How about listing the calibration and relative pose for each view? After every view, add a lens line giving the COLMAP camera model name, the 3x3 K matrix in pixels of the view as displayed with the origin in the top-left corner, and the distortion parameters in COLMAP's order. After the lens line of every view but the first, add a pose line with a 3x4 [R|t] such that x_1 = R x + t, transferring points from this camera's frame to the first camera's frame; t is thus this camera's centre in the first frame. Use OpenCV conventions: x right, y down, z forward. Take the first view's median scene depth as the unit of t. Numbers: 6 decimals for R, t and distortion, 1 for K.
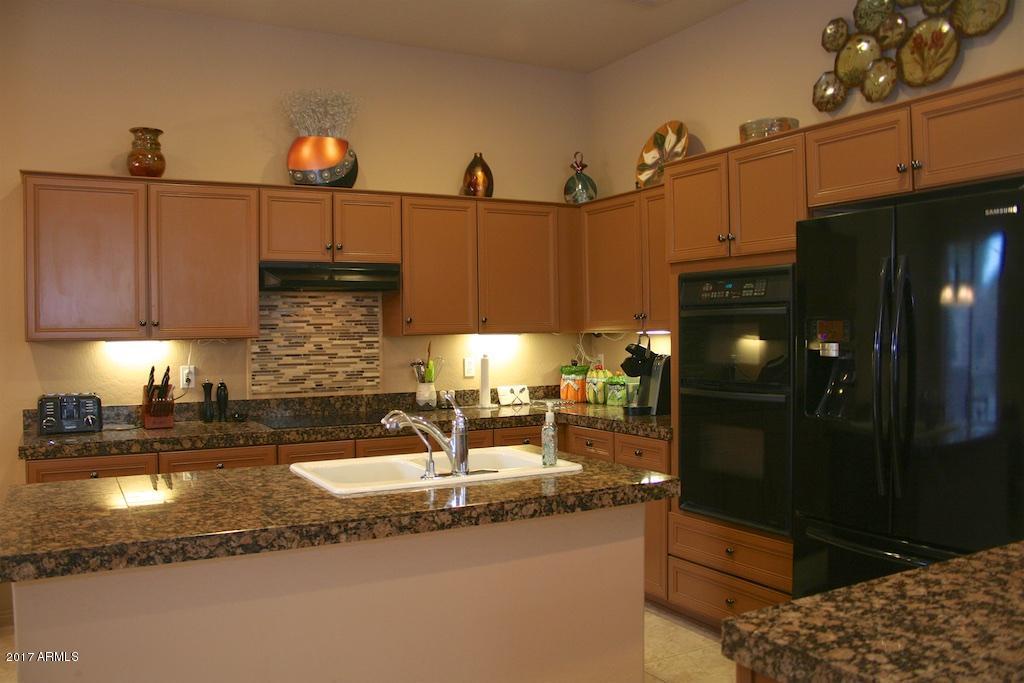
lens RADIAL K [[851.1, 0, 512.0], [0, 851.1, 341.5], [0, 0, 1]] dist [-0.153398, 0.118391]
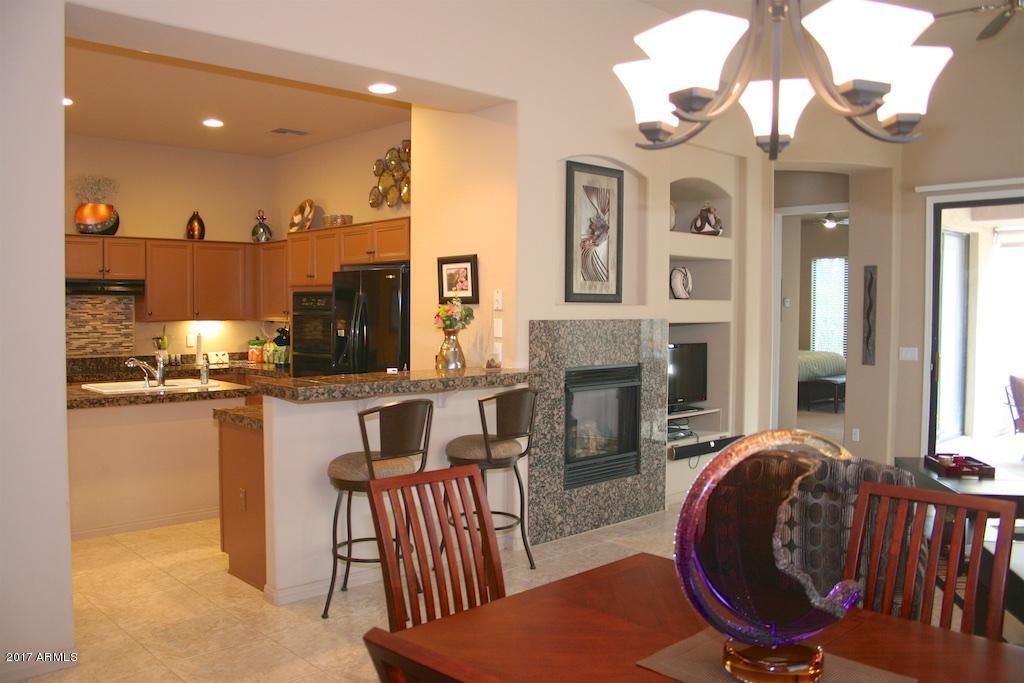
lens RADIAL K [[851.1, 0, 512.0], [0, 851.1, 341.5], [0, 0, 1]] dist [-0.153398, 0.118391]
pose [[0.968881, 0.006052, 0.247454, 0.169683], [-0.012870, 0.999581, 0.025946, -0.019705], [-0.247193, -0.028323, 0.968552, -0.791218]]
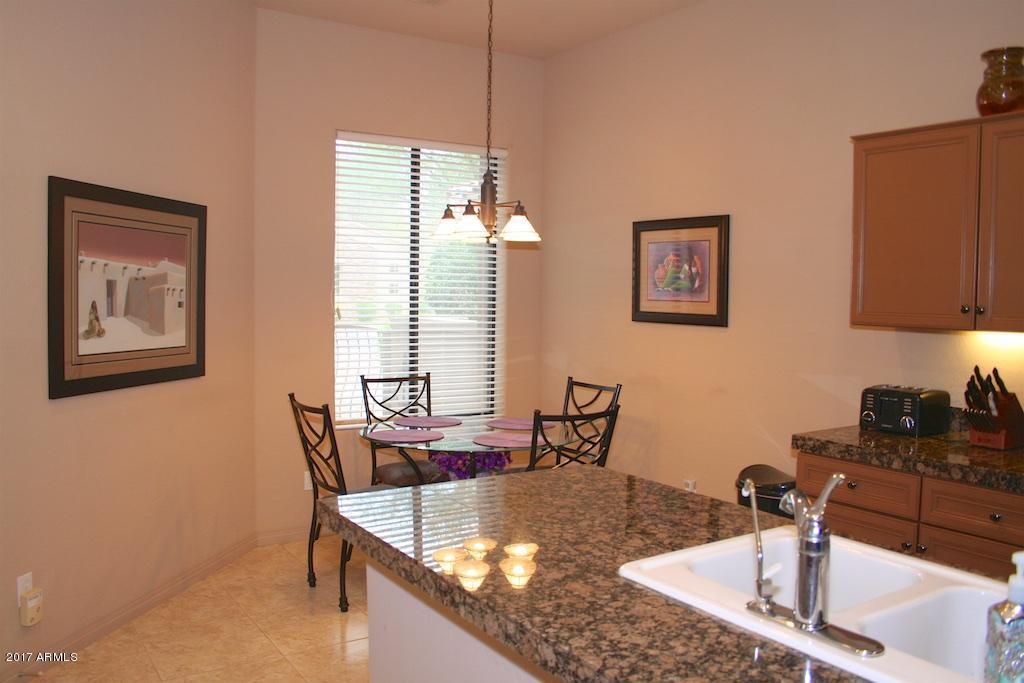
lens RADIAL K [[851.1, 0, 512.0], [0, 851.1, 341.5], [0, 0, 1]] dist [-0.153398, 0.118391]
pose [[0.068203, 0.073011, -0.994996, 0.243107], [-0.024572, 0.997139, 0.071483, -0.030238], [0.997369, 0.019574, 0.069802, 0.438946]]
